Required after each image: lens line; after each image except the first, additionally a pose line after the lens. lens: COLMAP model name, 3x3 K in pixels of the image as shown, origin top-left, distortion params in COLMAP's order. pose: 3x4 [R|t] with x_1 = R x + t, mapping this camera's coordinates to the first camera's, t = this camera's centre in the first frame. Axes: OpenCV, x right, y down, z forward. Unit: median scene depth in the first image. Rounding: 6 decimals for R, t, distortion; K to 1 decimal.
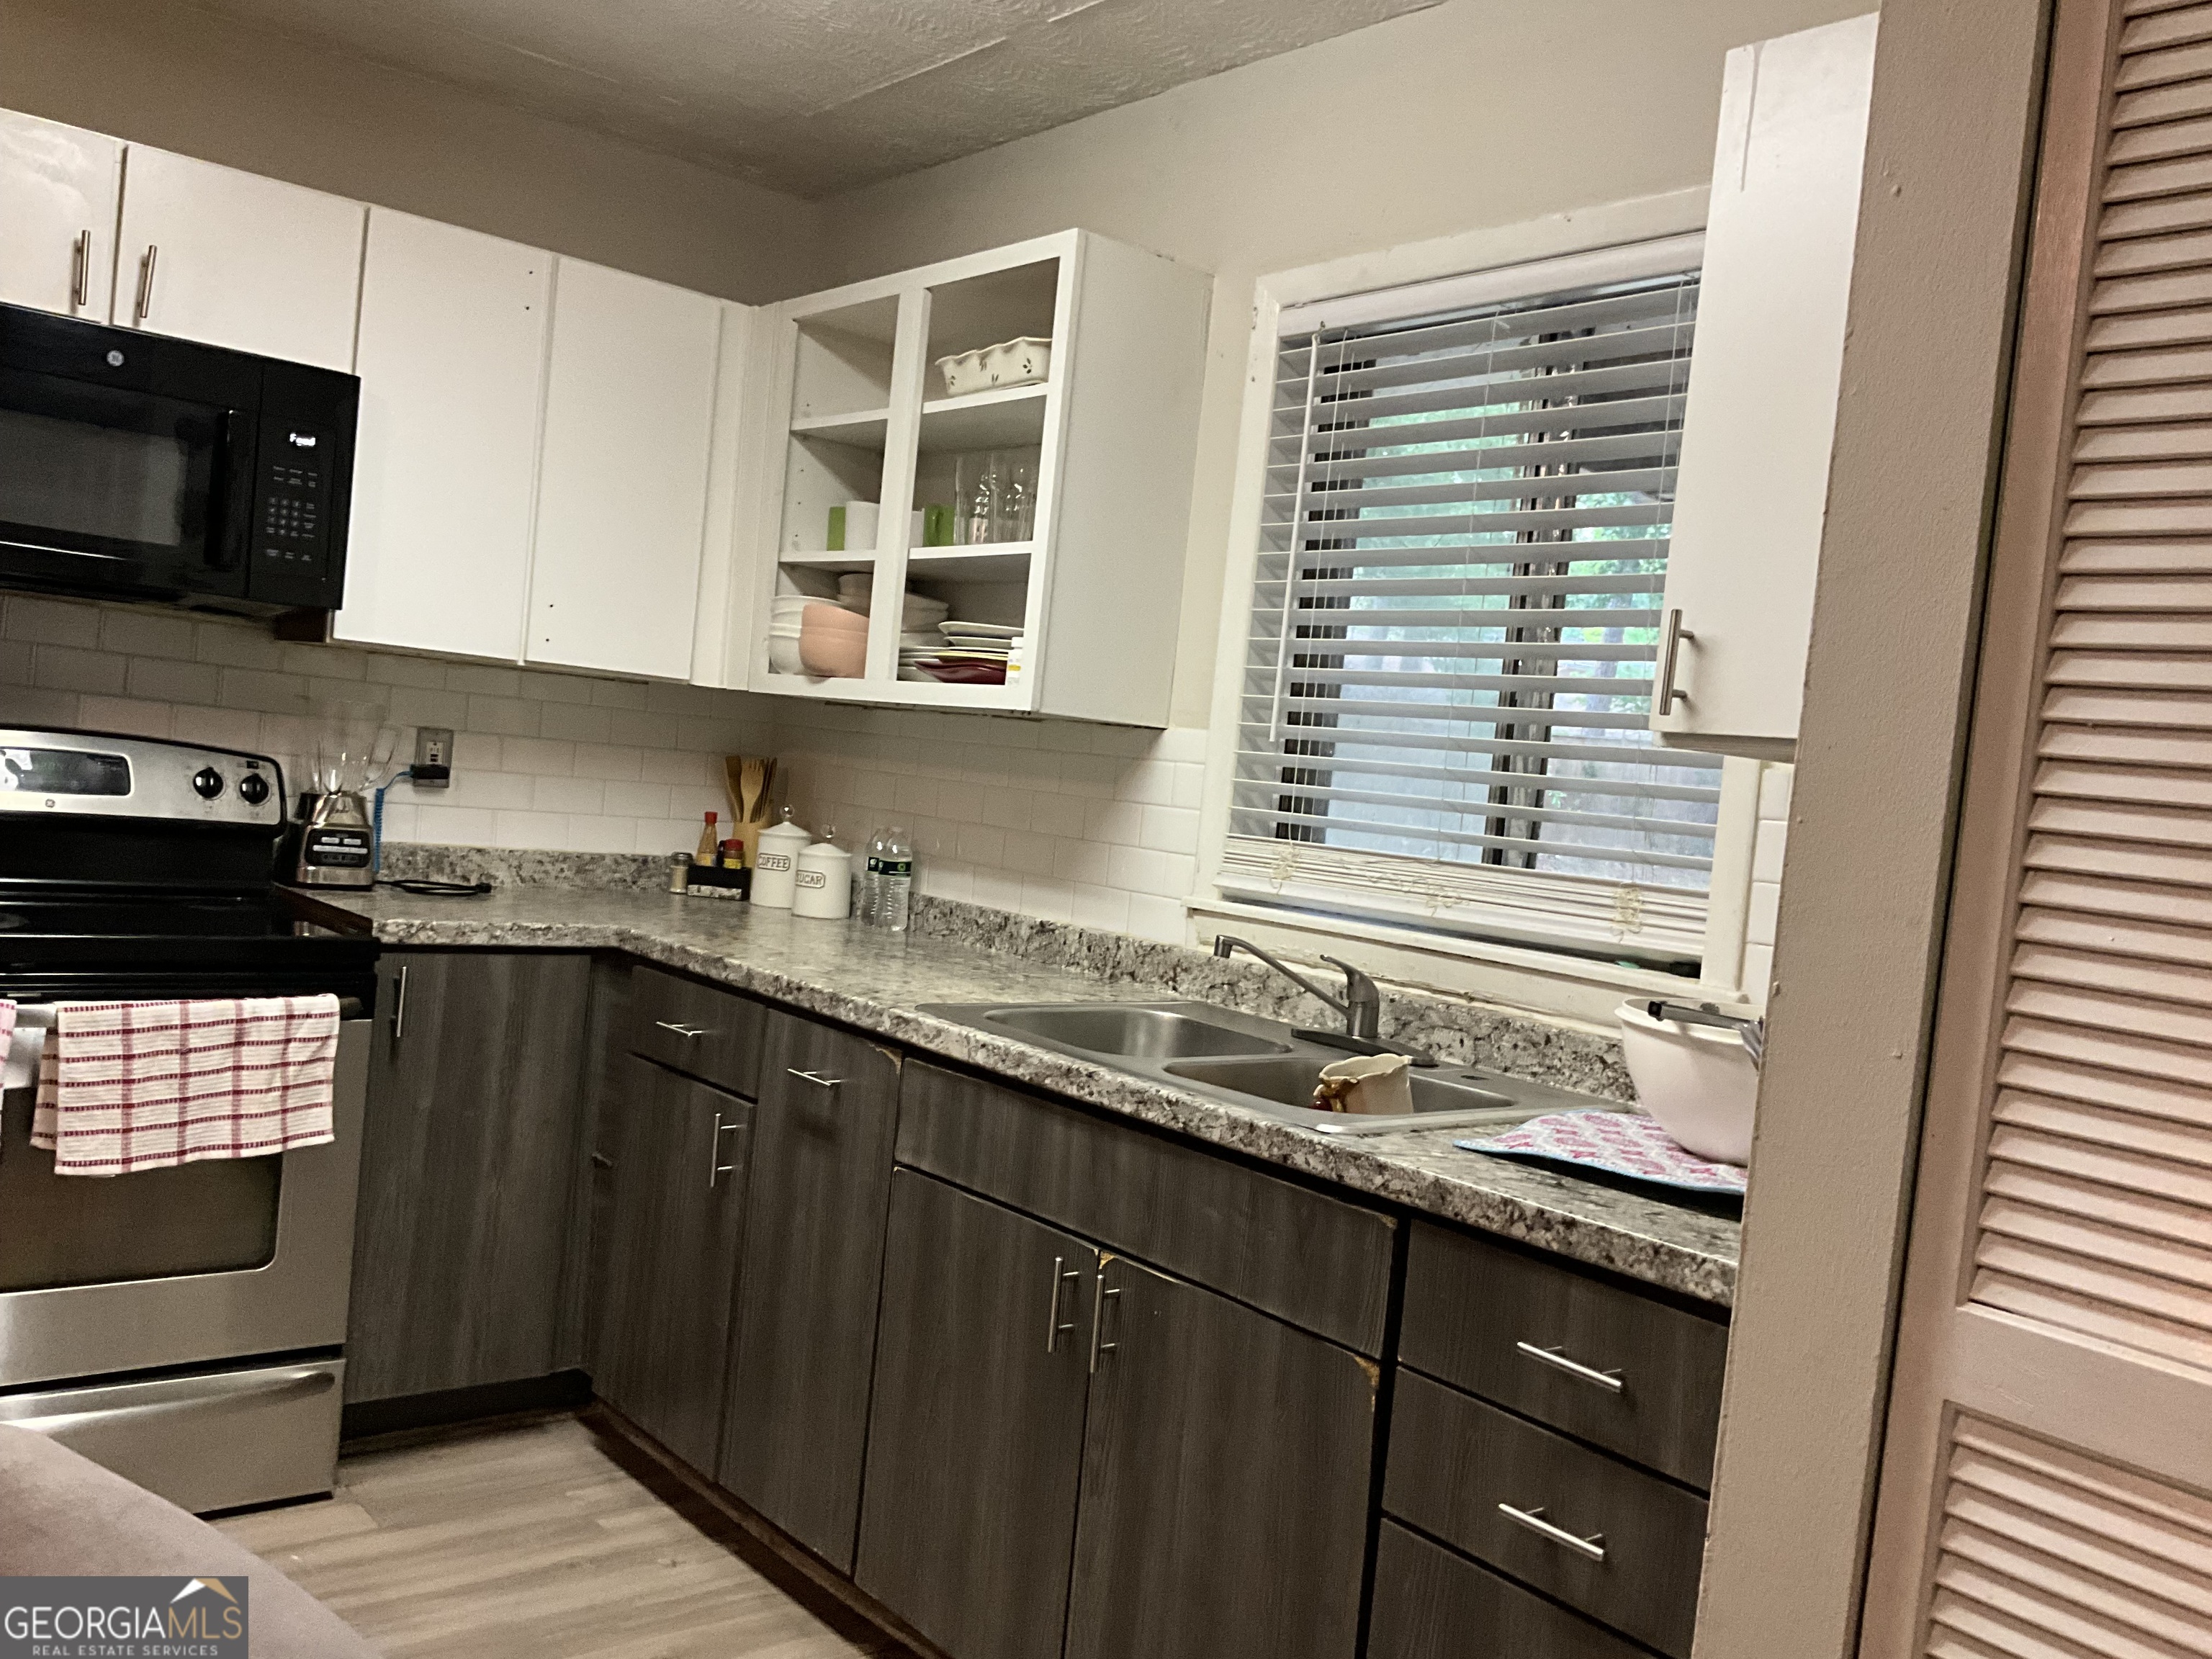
lens RADIAL K [[1814.5, 0, 1103.0], [0, 1814.5, 822.6], [0, 0, 1]] dist [0.100228, -0.204876]
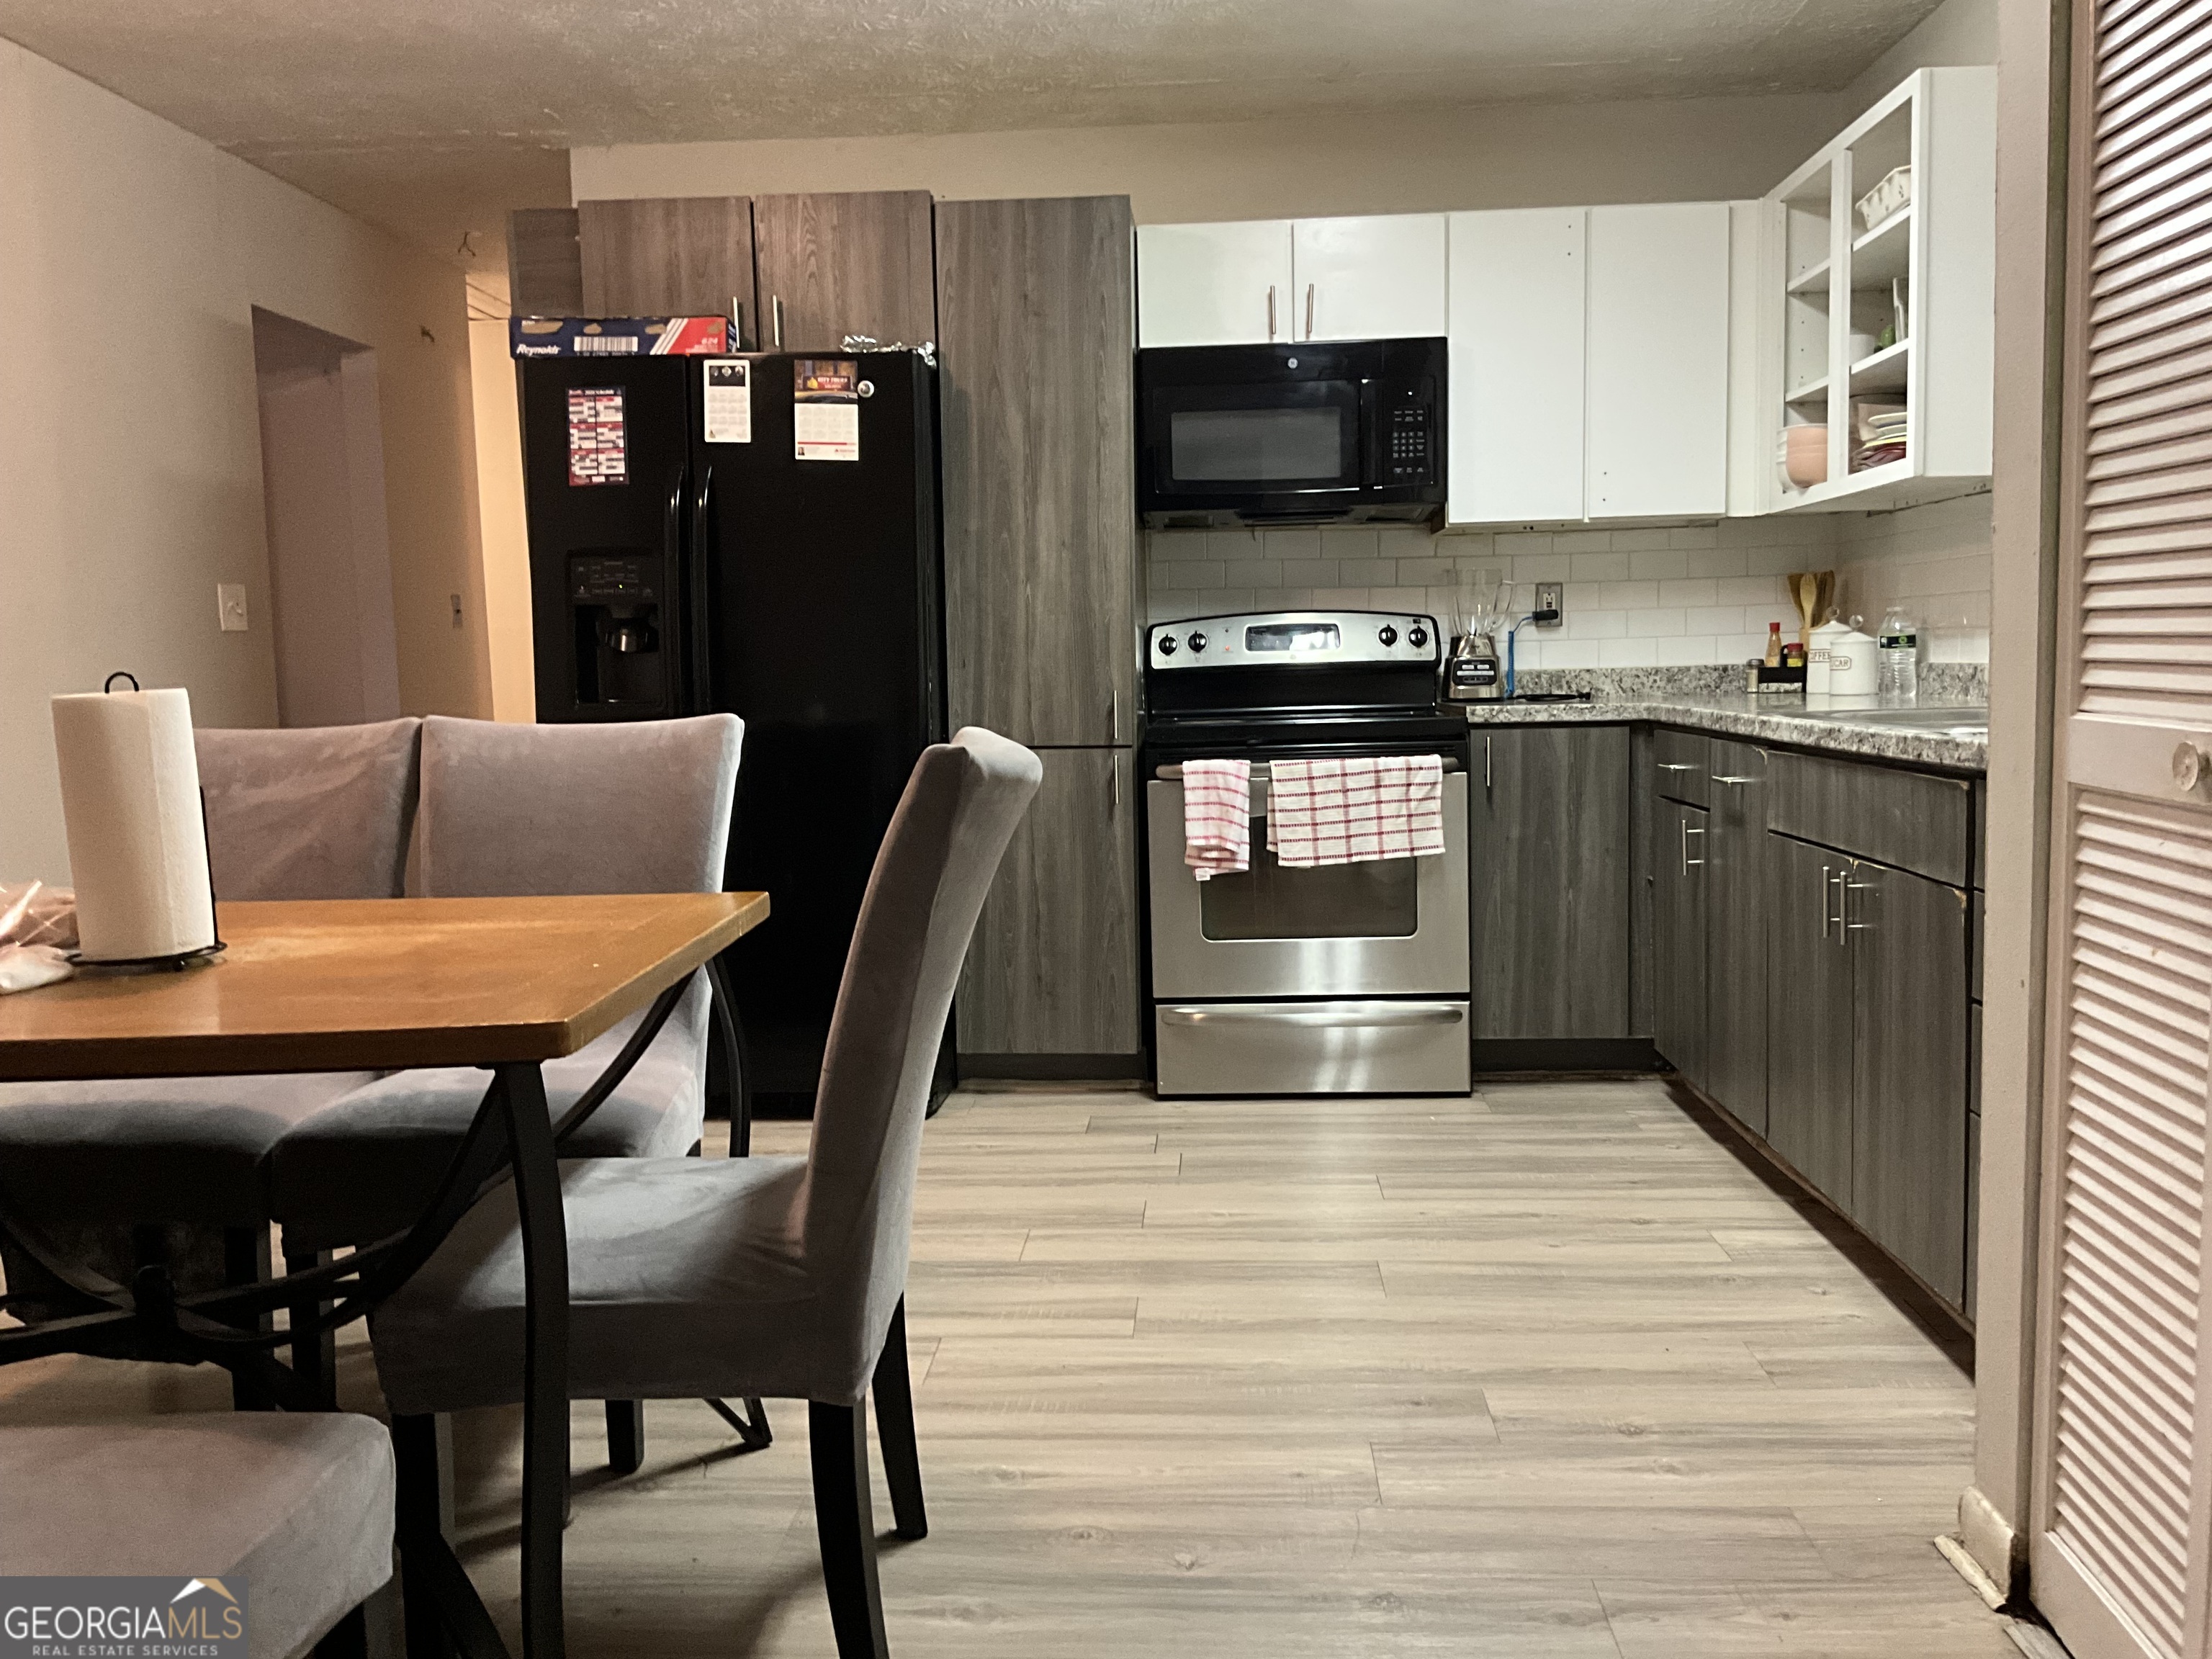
lens RADIAL K [[1814.5, 0, 1103.0], [0, 1814.5, 822.6], [0, 0, 1]] dist [0.100228, -0.204876]
pose [[0.716822, -0.054913, -0.695090, 0.386976], [0.073655, 0.997280, -0.002829, 0.123951], [0.693355, -0.049169, 0.718917, -0.242586]]
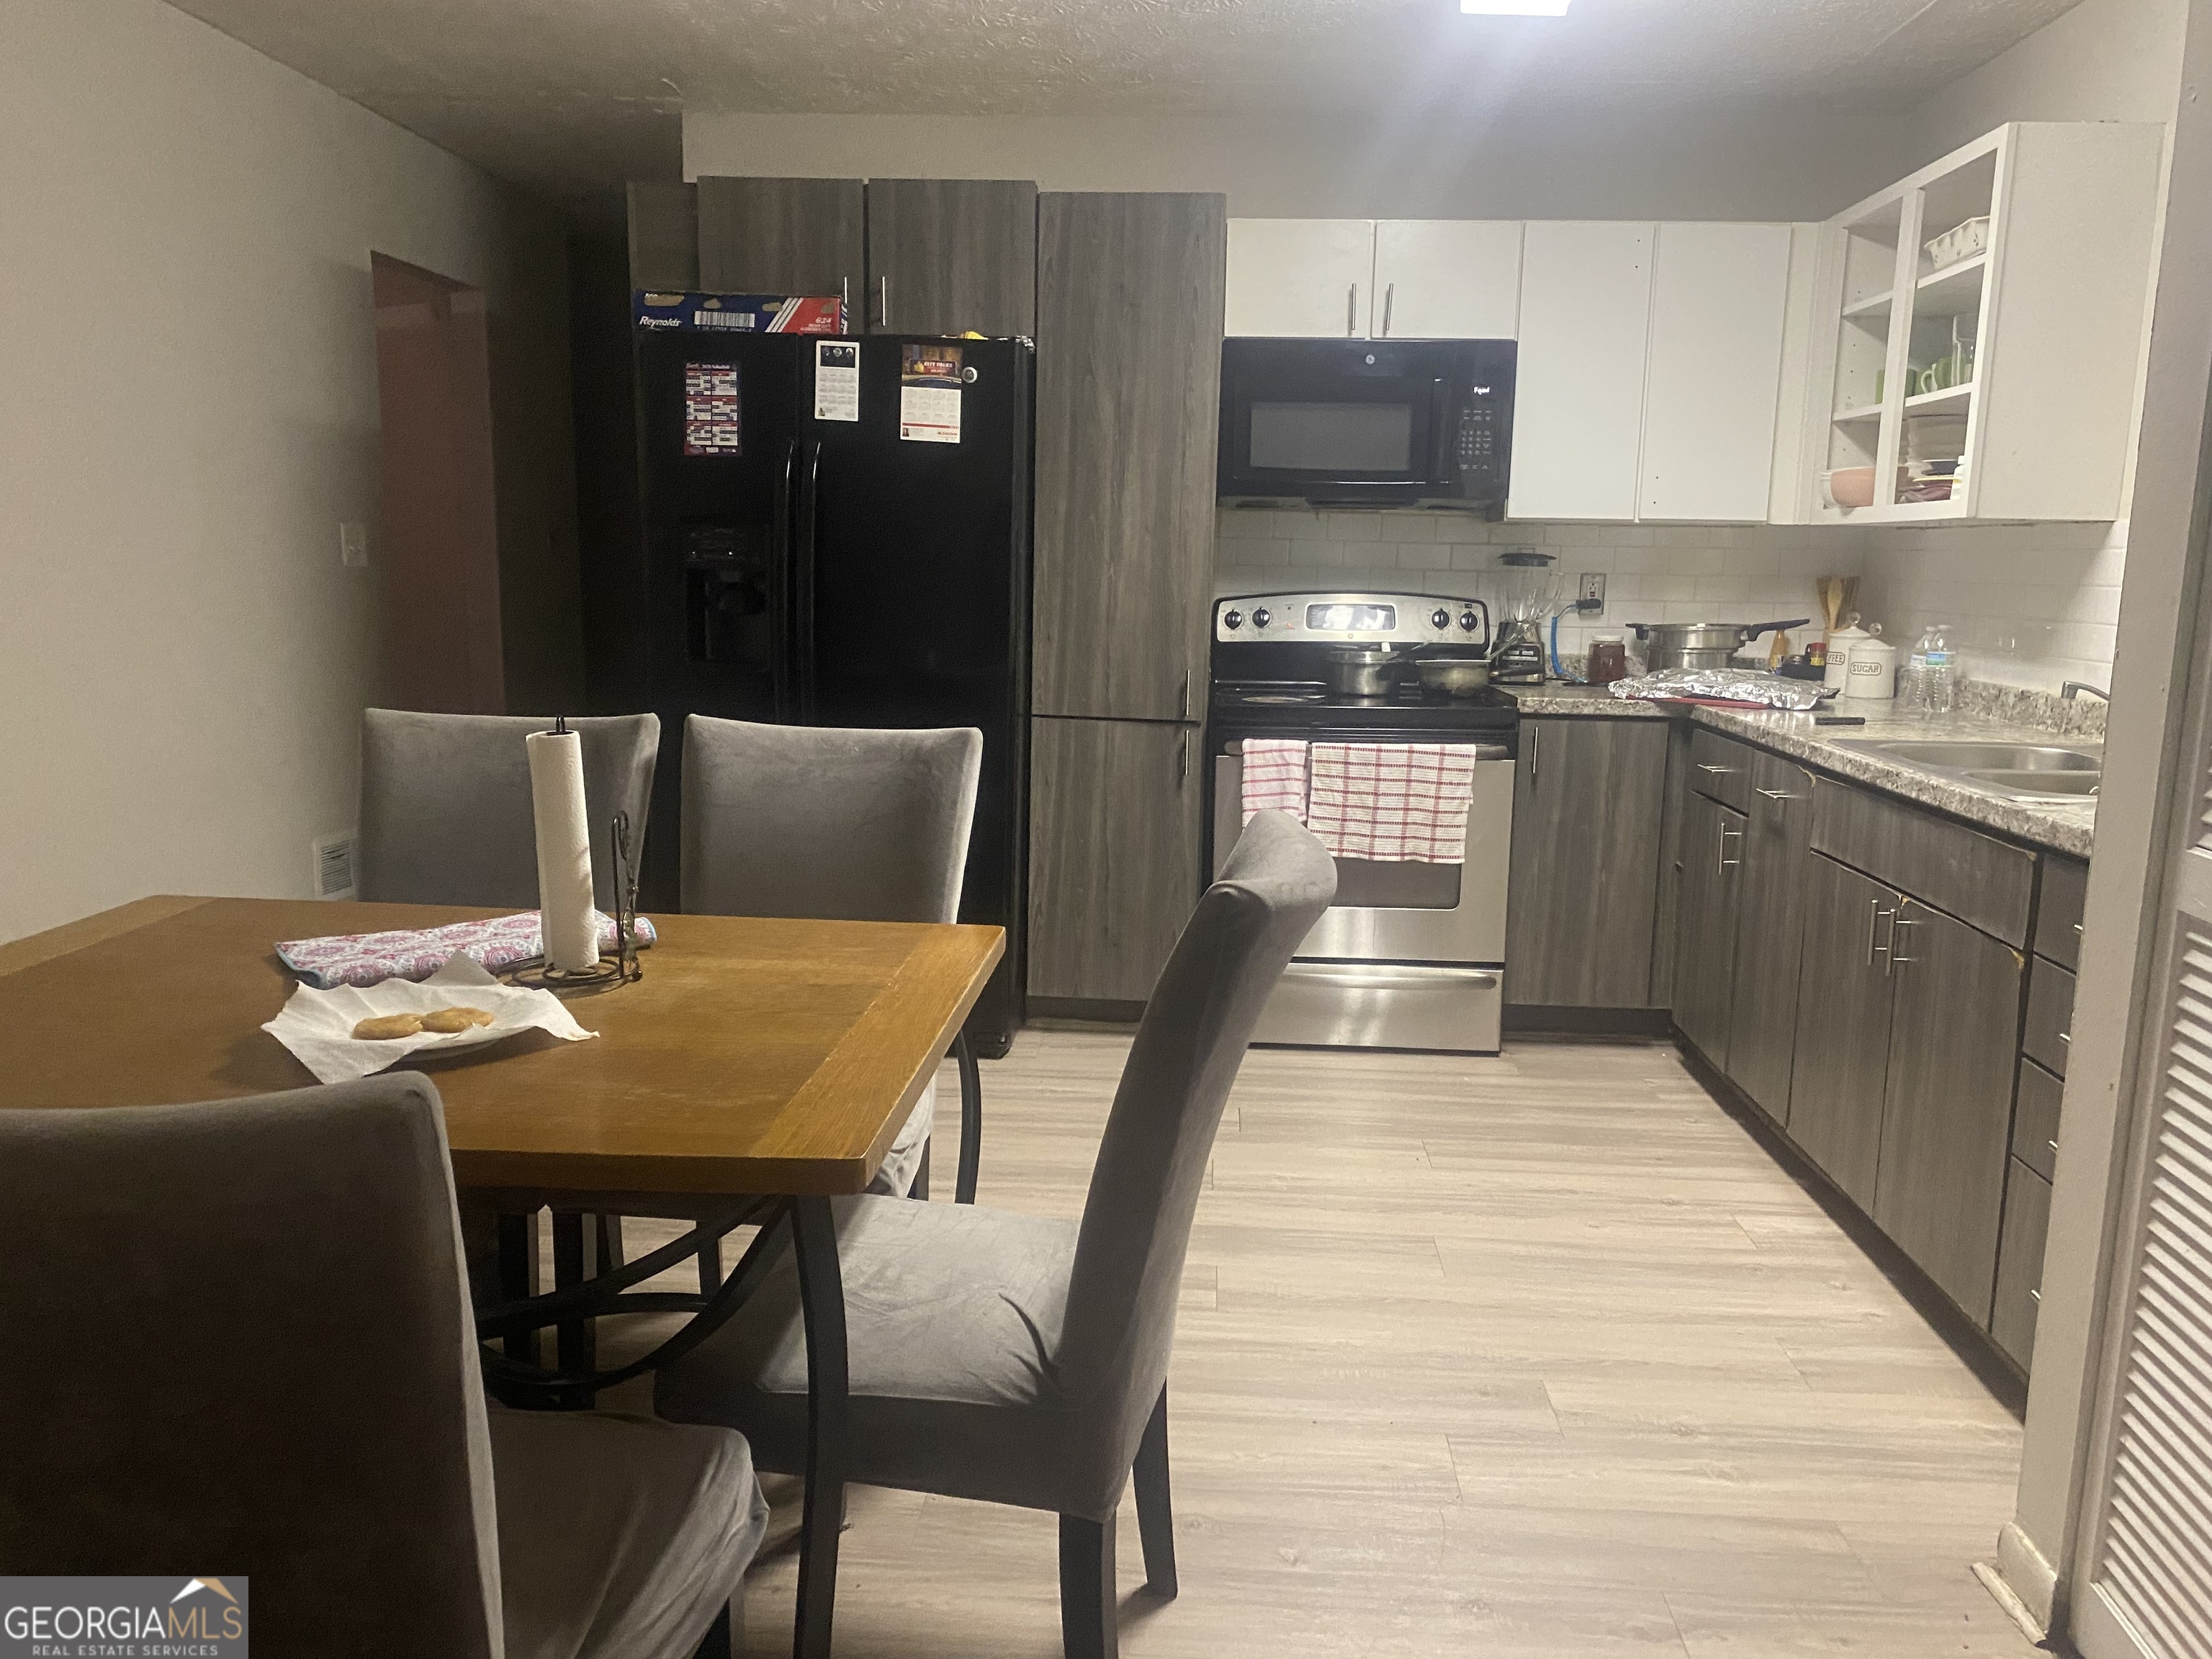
lens RADIAL K [[1669.1, 0, 1115.8], [0, 1669.1, 837.8], [0, 0, 1]] dist [0.036863, -0.056735]
pose [[0.723407, 0.030187, -0.689761, 0.330170], [0.032778, 0.996416, 0.077984, 0.048356], [0.689643, -0.079023, 0.719825, -0.263558]]
